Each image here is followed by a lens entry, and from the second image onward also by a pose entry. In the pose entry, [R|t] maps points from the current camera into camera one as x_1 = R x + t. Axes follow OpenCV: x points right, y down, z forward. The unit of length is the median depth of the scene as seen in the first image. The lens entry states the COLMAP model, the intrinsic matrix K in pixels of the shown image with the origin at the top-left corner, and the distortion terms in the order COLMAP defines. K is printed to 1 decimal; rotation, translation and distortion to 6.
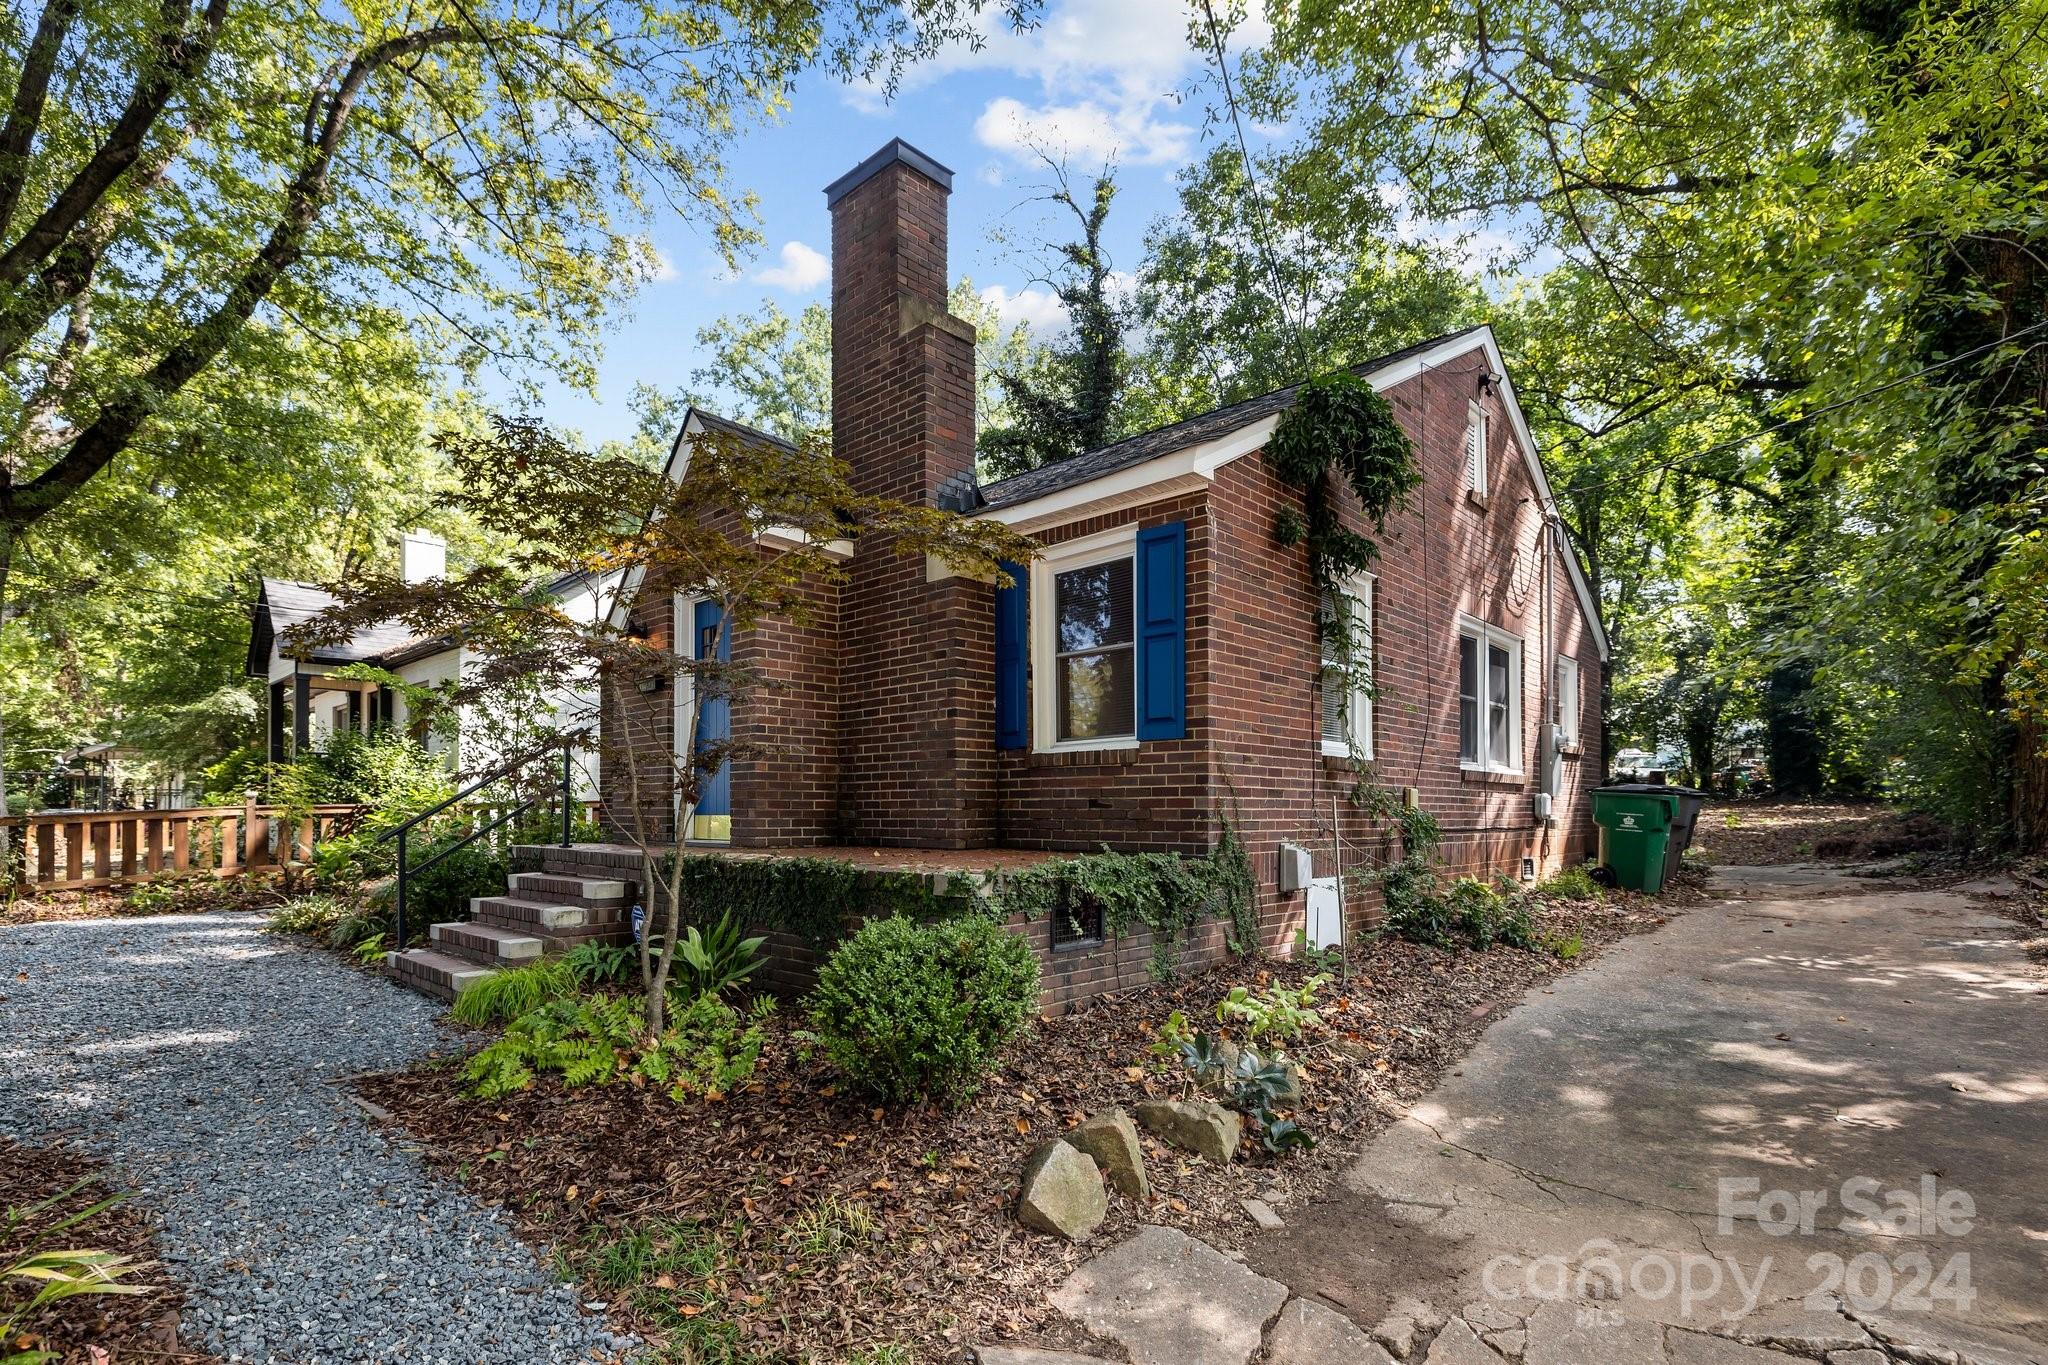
lens RADIAL K [[981.4, 0, 999.6], [0, 981.4, 794.6], [0, 0, 1]] dist [-0.028850, 0.000327]
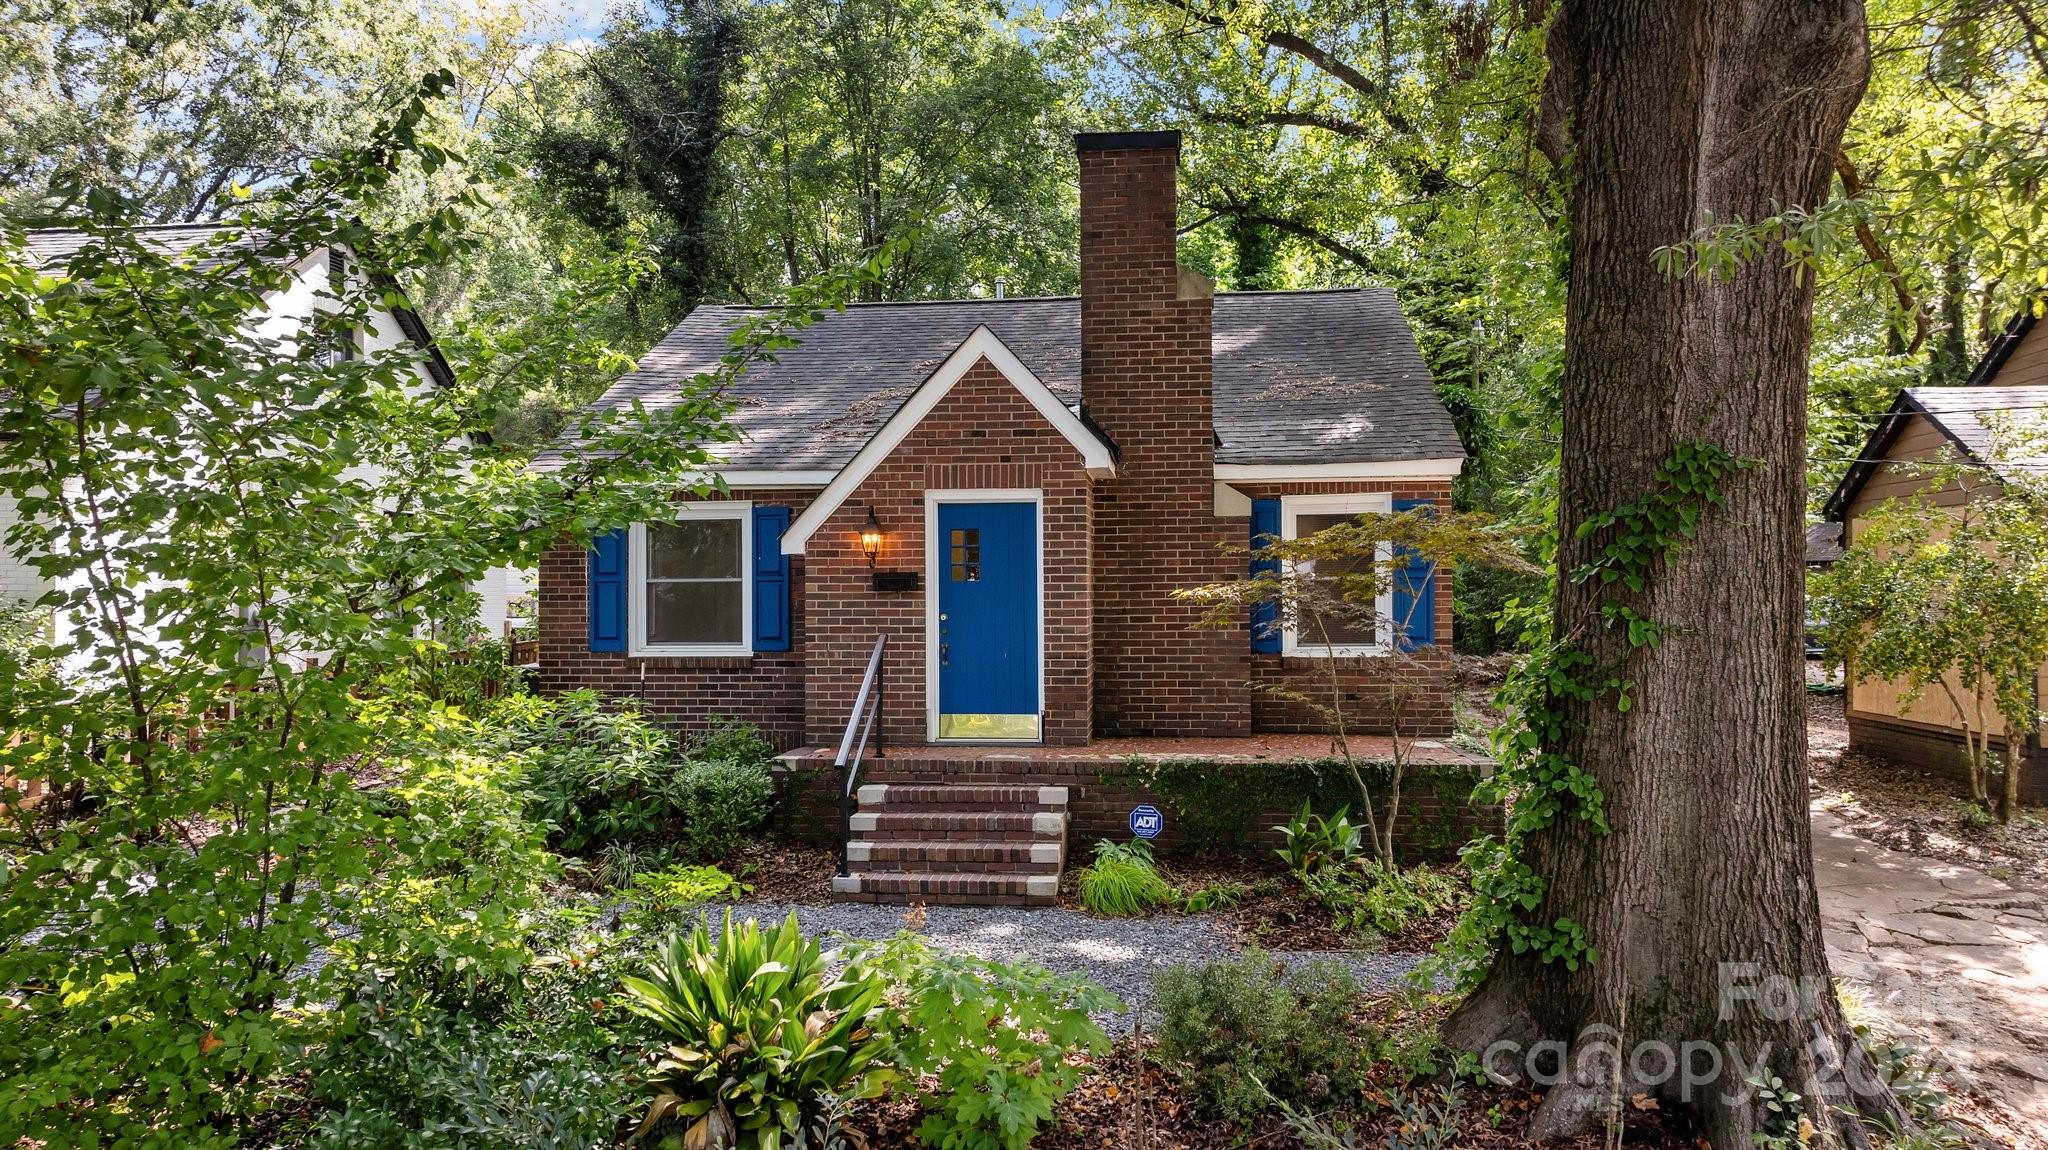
lens RADIAL K [[1475.3, 0, 1024.0], [0, 1475.3, 575.0], [0, 0, 1]] dist [-0.029763, 0.021215]
pose [[0.791092, 0.002269, 0.611693, -1.518852], [-0.007346, 0.999956, 0.005792, -0.170082], [-0.611653, -0.009076, 0.791074, -0.317527]]
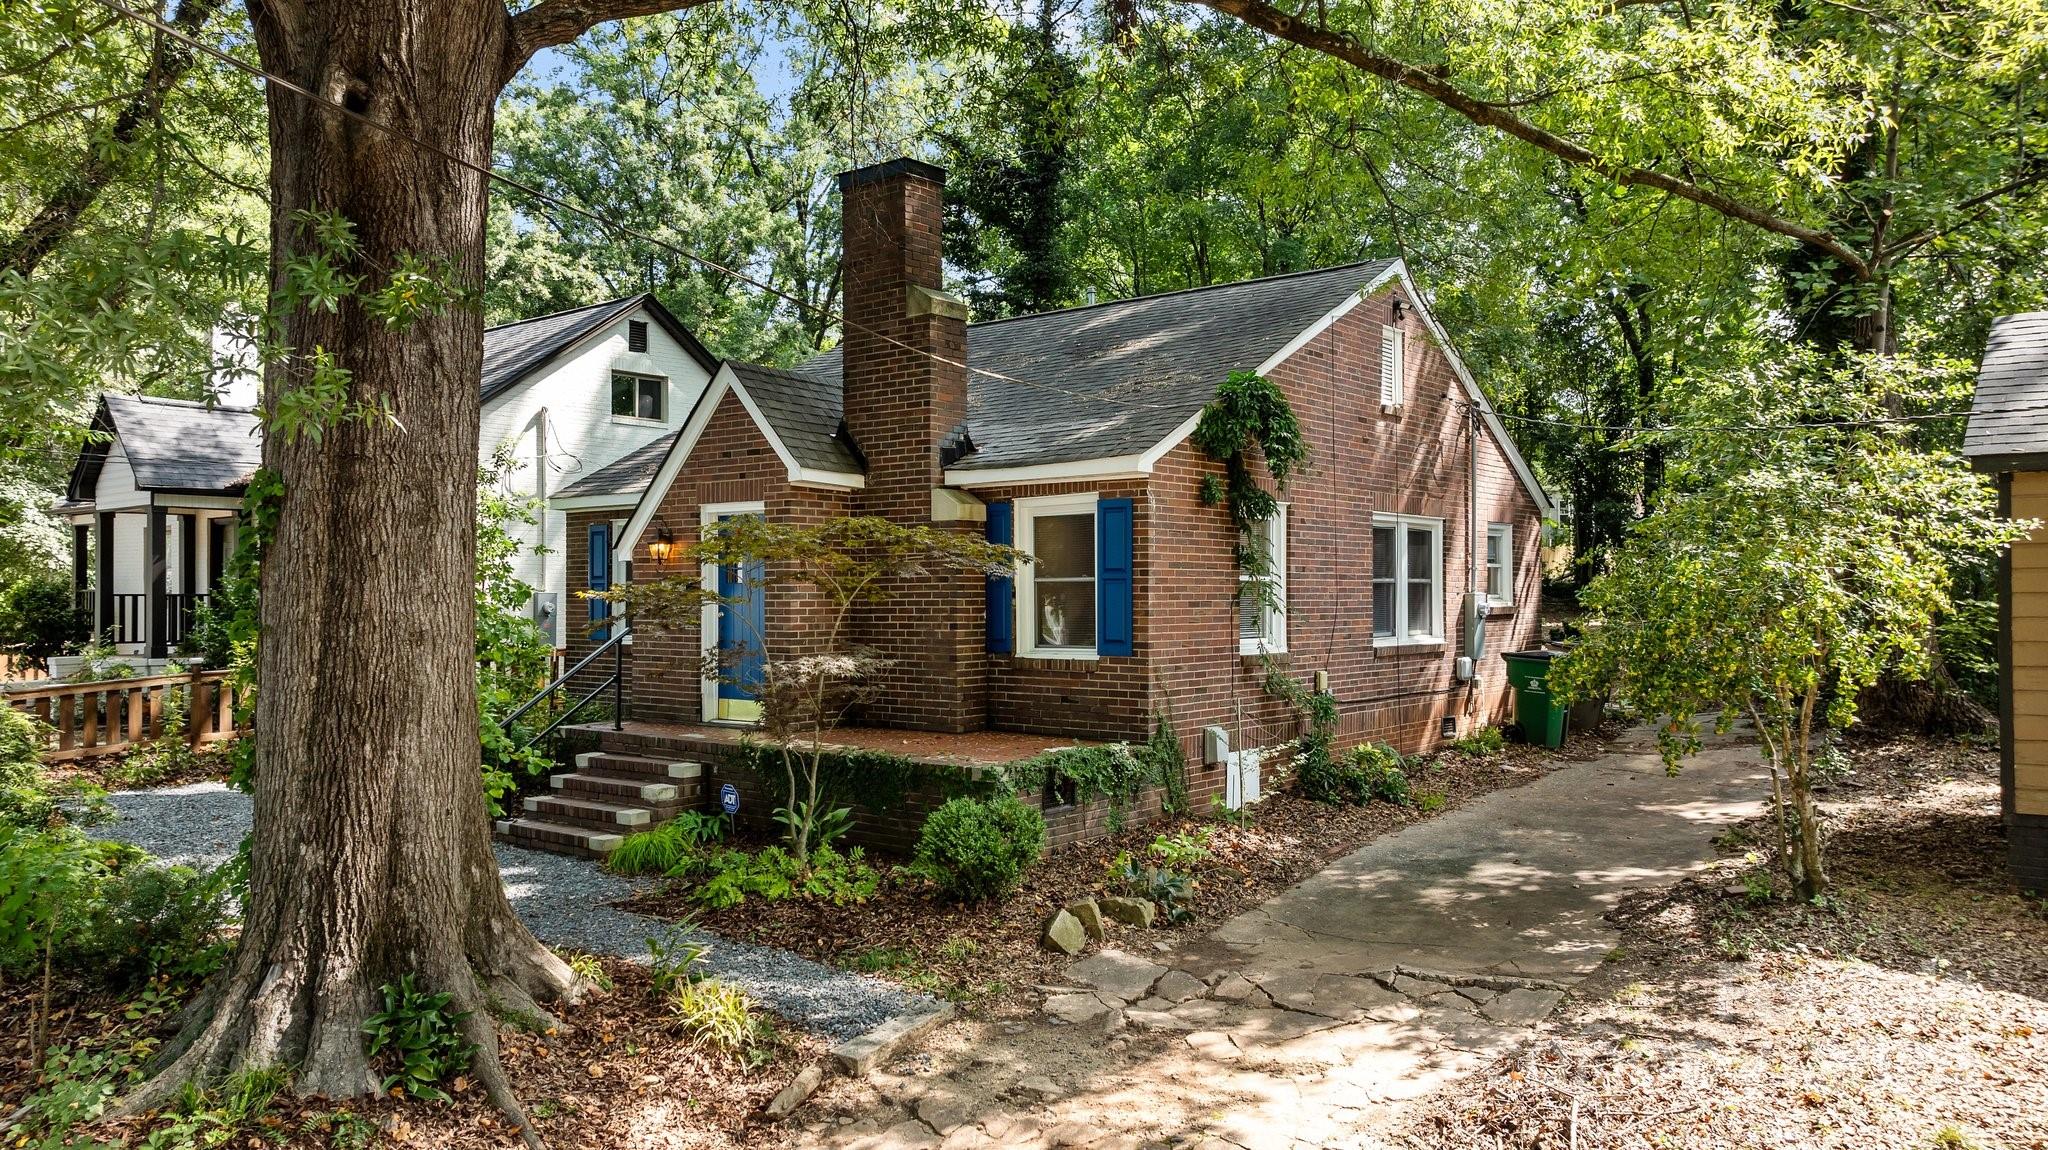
lens RADIAL K [[1475.3, 0, 1024.0], [0, 1475.3, 575.0], [0, 0, 1]] dist [-0.029763, 0.021215]
pose [[0.995707, -0.002615, 0.092521, -0.146449], [0.001768, 0.999956, 0.009237, -0.182355], [-0.092541, -0.009034, 0.995668, -0.998710]]
